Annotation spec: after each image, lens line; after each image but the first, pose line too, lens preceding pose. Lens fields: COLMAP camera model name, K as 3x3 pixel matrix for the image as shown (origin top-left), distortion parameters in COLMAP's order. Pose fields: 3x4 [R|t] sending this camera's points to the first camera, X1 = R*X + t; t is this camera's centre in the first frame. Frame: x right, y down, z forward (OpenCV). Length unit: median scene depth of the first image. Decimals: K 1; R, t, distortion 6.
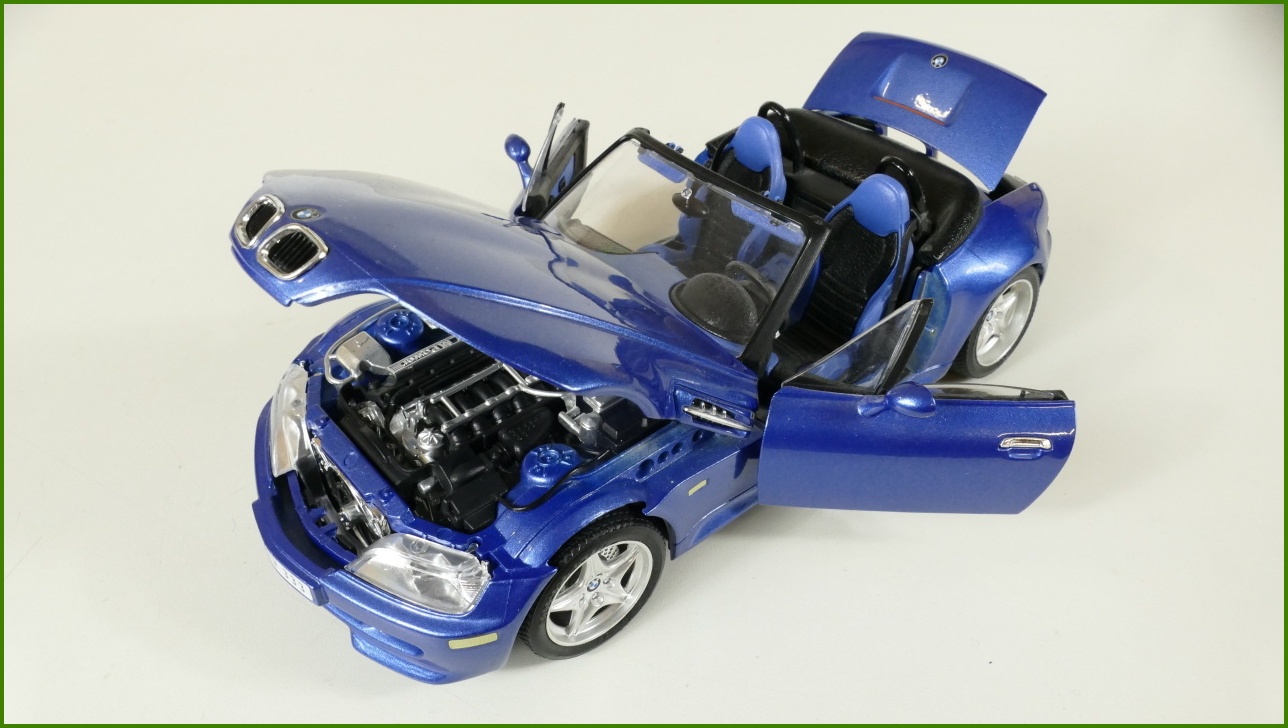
lens RADIAL K [[1000.1, 0, 644.0], [0, 1000.1, 364.0], [0, 0, 1]] dist [-0.000910, 0.001394]
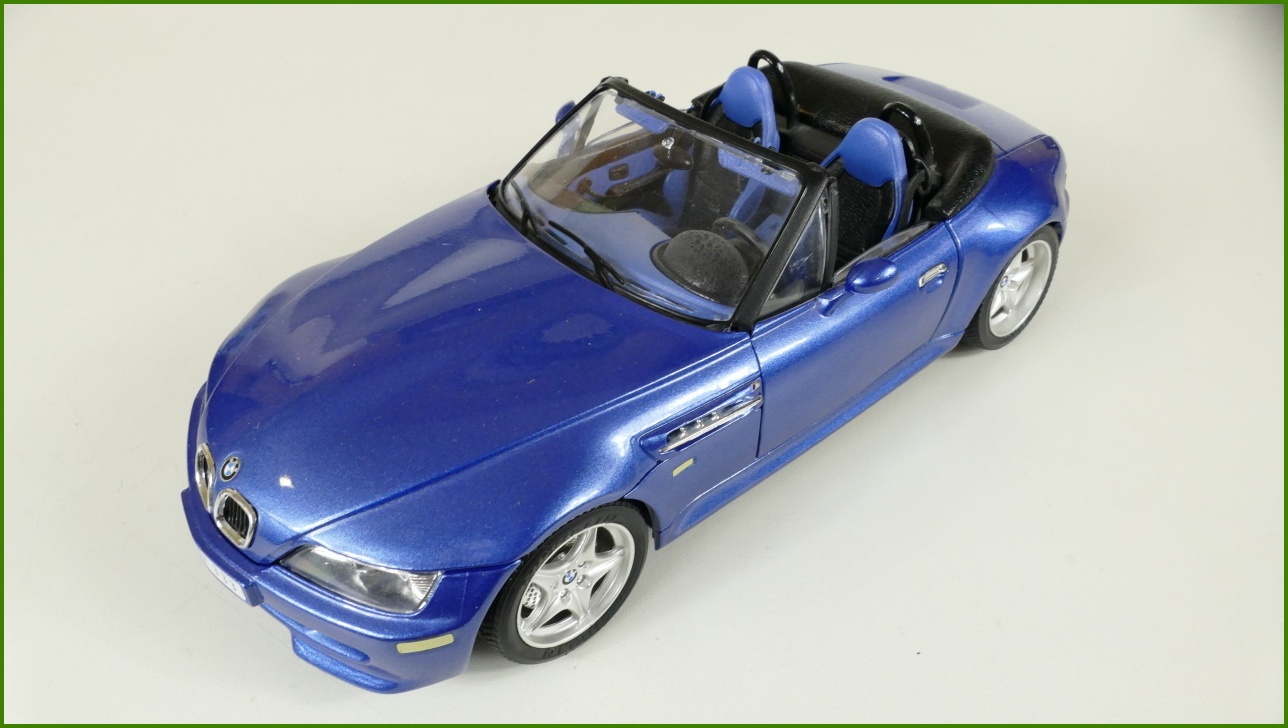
lens RADIAL K [[999.2, 0, 644.0], [0, 999.2, 364.0], [0, 0, 1]] dist [0.000172, -0.002559]
pose [[0.999894, -0.014532, -0.000243, 0.018526], [0.014531, 0.999885, -0.004378, 0.032685], [0.000307, 0.004374, 0.999990, 0.105483]]
